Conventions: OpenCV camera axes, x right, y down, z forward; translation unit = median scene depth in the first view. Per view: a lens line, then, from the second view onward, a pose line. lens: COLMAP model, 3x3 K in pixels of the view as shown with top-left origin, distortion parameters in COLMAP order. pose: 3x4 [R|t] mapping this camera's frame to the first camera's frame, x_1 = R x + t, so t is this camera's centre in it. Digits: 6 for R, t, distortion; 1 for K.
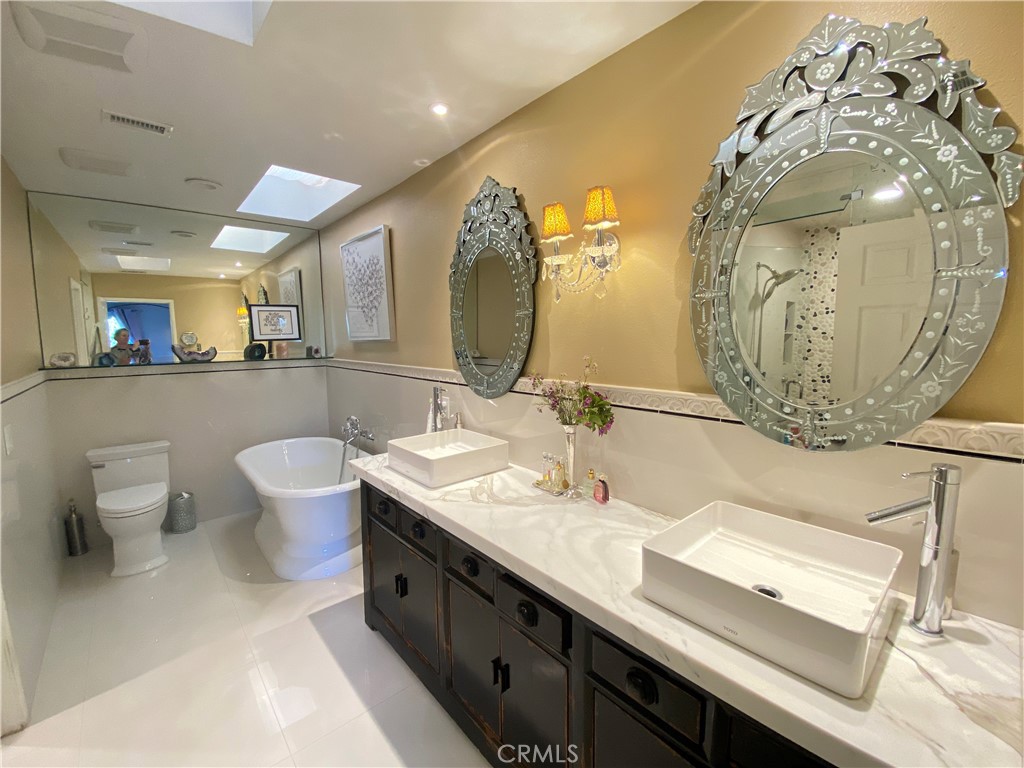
lens RADIAL K [[424.8, 0, 512.0], [0, 424.8, 384.0], [0, 0, 1]] dist [0.024996, -0.027101]
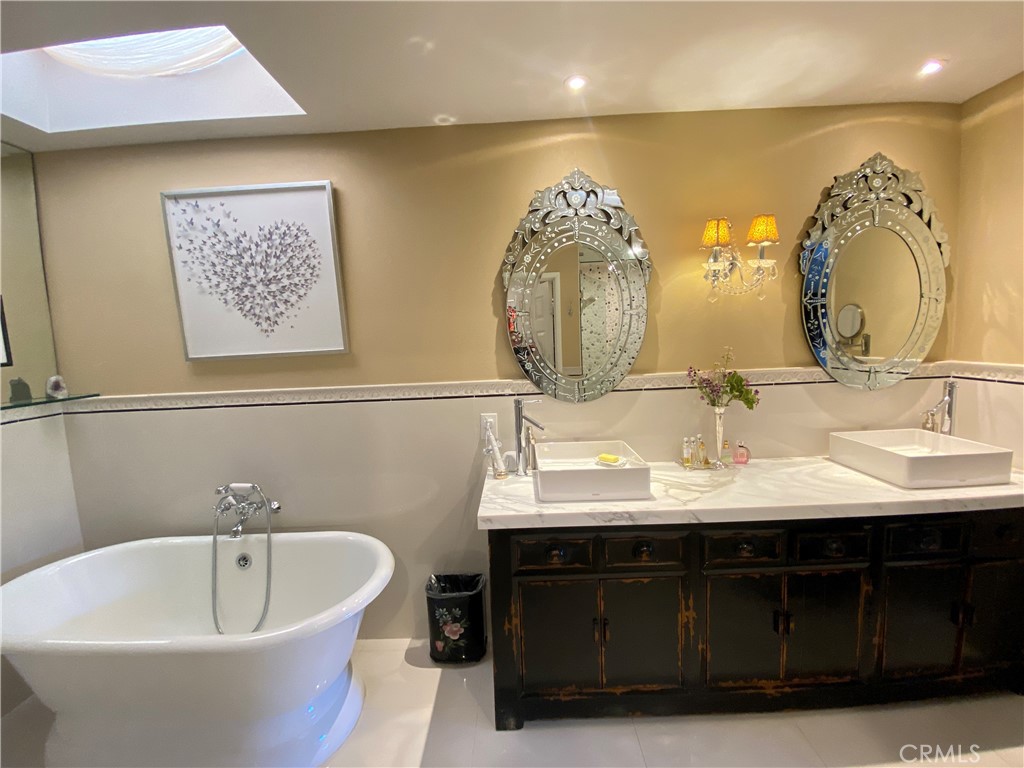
lens RADIAL K [[424.8, 0, 512.0], [0, 424.8, 384.0], [0, 0, 1]] dist [0.024996, -0.027101]
pose [[0.665322, -0.091045, 0.740984, -1.118389], [0.119118, 0.992766, 0.015027, -0.051905], [-0.736992, 0.078267, 0.671354, 0.627707]]
